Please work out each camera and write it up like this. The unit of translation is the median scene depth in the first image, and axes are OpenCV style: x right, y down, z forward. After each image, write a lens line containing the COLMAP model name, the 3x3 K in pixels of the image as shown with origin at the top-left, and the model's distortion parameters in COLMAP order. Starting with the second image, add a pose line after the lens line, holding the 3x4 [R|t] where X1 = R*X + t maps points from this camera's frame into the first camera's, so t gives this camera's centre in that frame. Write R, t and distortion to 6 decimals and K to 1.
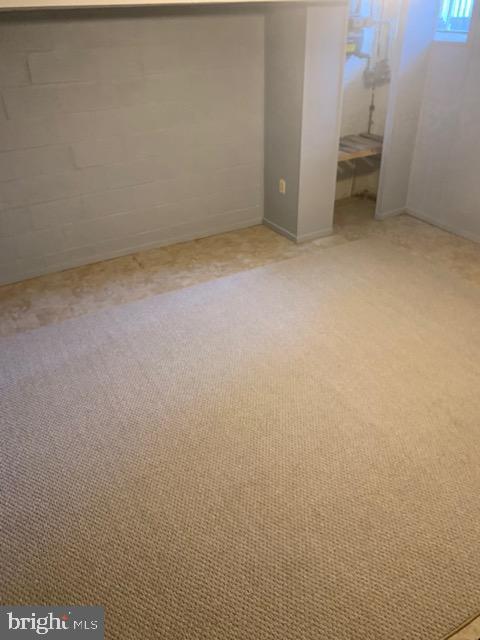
lens RADIAL K [[482.7, 0, 240.0], [0, 482.7, 320.0], [0, 0, 1]] dist [0.002102, -0.004881]
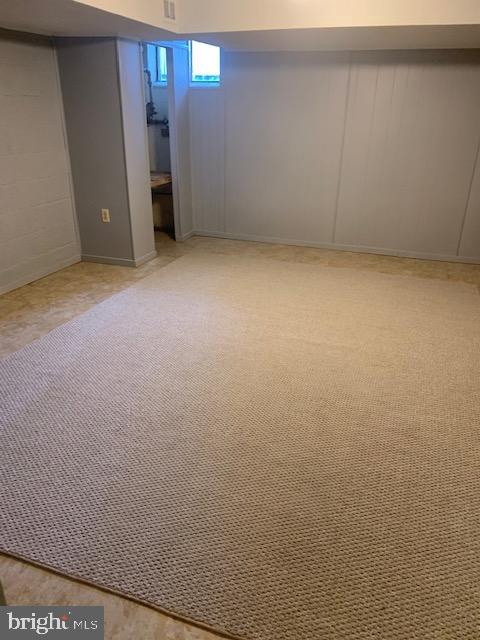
lens RADIAL K [[487.3, 0, 242.4], [0, 487.3, 327.5], [0, 0, 1]] dist [-0.003884, -0.005181]
pose [[0.729762, -0.236464, 0.641508, -0.408388], [0.341922, 0.938747, -0.042932, 0.081079], [-0.592062, 0.250676, 0.765914, 0.120394]]
